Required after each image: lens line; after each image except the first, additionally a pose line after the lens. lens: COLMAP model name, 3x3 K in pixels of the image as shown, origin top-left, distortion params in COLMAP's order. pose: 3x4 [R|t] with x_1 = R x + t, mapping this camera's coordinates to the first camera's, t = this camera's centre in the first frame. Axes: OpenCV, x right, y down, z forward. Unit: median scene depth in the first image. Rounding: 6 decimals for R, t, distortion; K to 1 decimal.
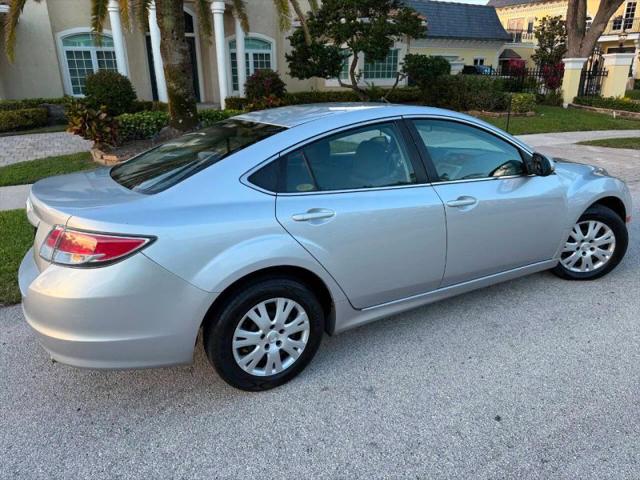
lens RADIAL K [[451.8, 0, 320.0], [0, 451.8, 240.0], [0, 0, 1]] dist [0.038879, -0.048293]
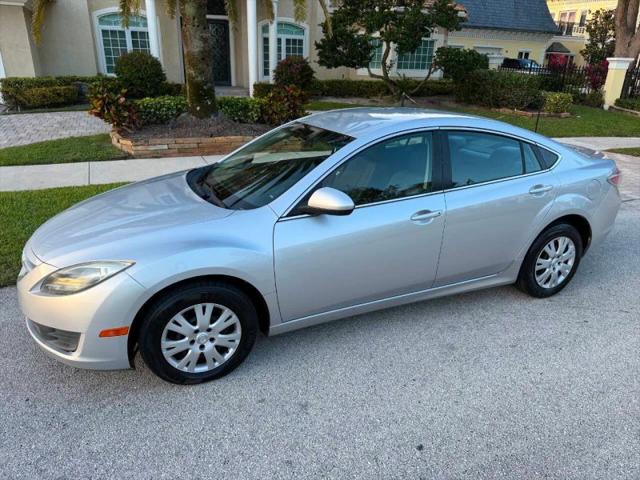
lens RADIAL K [[452.8, 0, 321.5], [0, 452.8, 241.8], [0, 0, 1]] dist [0.036685, -0.047319]
pose [[0.995638, 0.068129, -0.063749, 0.039744], [-0.065886, 0.997154, 0.036658, -0.016223], [0.066065, -0.032298, 0.997292, -0.001106]]
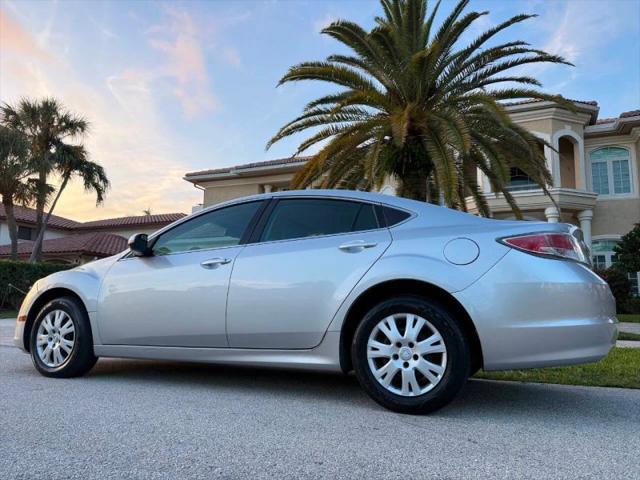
lens RADIAL K [[452.8, 0, 321.5], [0, 452.8, 241.8], [0, 0, 1]] dist [0.036685, -0.047319]
pose [[0.610889, -0.091638, -0.786395, 0.343611], [-0.288381, 0.899287, -0.328814, 0.035641], [0.737327, 0.427650, 0.522938, 0.164344]]
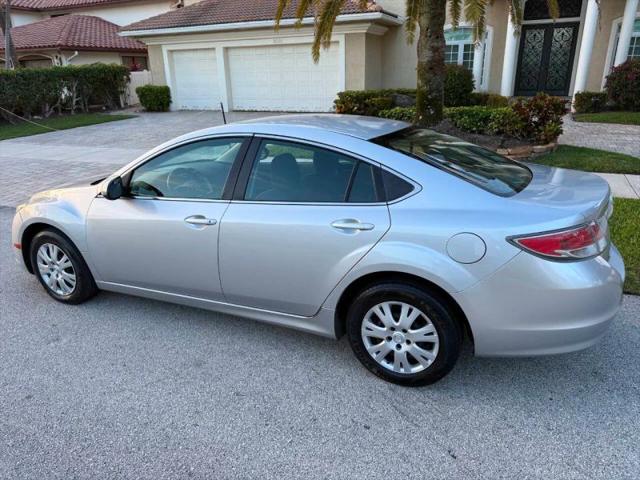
lens RADIAL K [[452.8, 0, 321.5], [0, 452.8, 241.8], [0, 0, 1]] dist [0.036685, -0.047319]
pose [[0.601125, 0.276617, -0.749754, 0.321496], [-0.253382, 0.955750, 0.149465, -0.070730], [0.757922, 0.100127, 0.644615, 0.154956]]
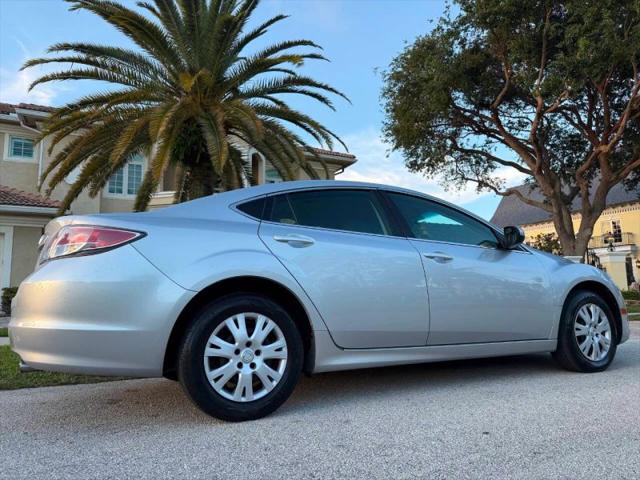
lens RADIAL K [[452.8, 0, 321.5], [0, 452.8, 241.8], [0, 0, 1]] dist [0.036685, -0.047319]
pose [[0.999315, -0.006524, -0.036421, 0.019481], [-0.010575, 0.892919, -0.450093, 0.093067], [0.035458, 0.450170, 0.892239, 0.006129]]
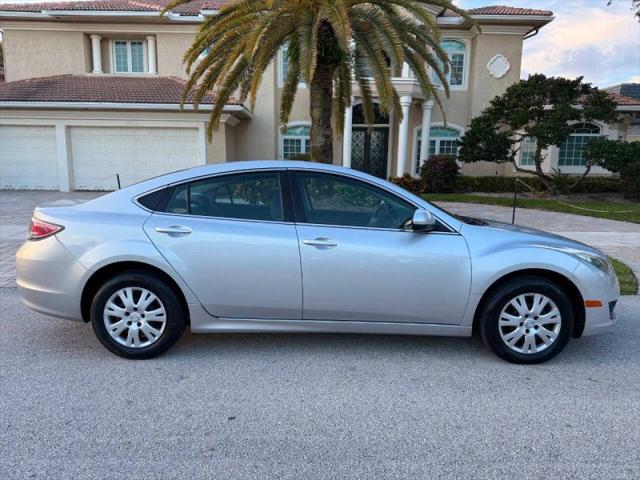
lens RADIAL K [[451.8, 0, 320.0], [0, 451.8, 240.0], [0, 0, 1]] dist [0.038879, -0.048293]
pose [[0.875642, 0.101067, -0.472268, 0.211529], [-0.185606, 0.973185, -0.135870, 0.015818], [0.445872, 0.206629, 0.870921, 0.006504]]
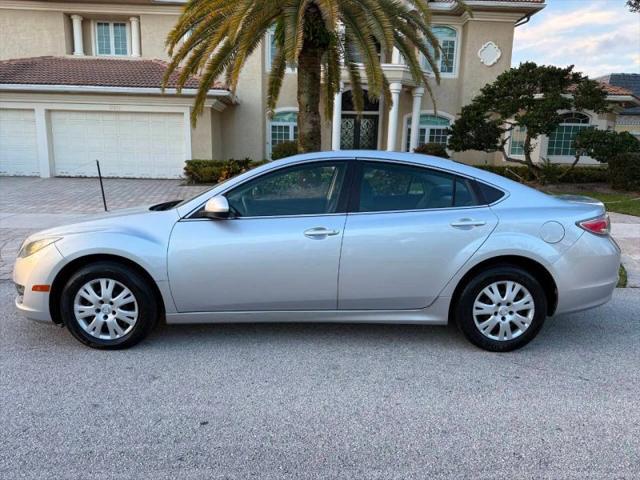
lens RADIAL K [[451.8, 0, 320.0], [0, 451.8, 240.0], [0, 0, 1]] dist [0.038879, -0.048293]
pose [[0.885798, 0.117388, -0.448978, 0.208190], [-0.187262, 0.975629, -0.114370, 0.010545], [0.424611, 0.185385, 0.886193, 0.021148]]
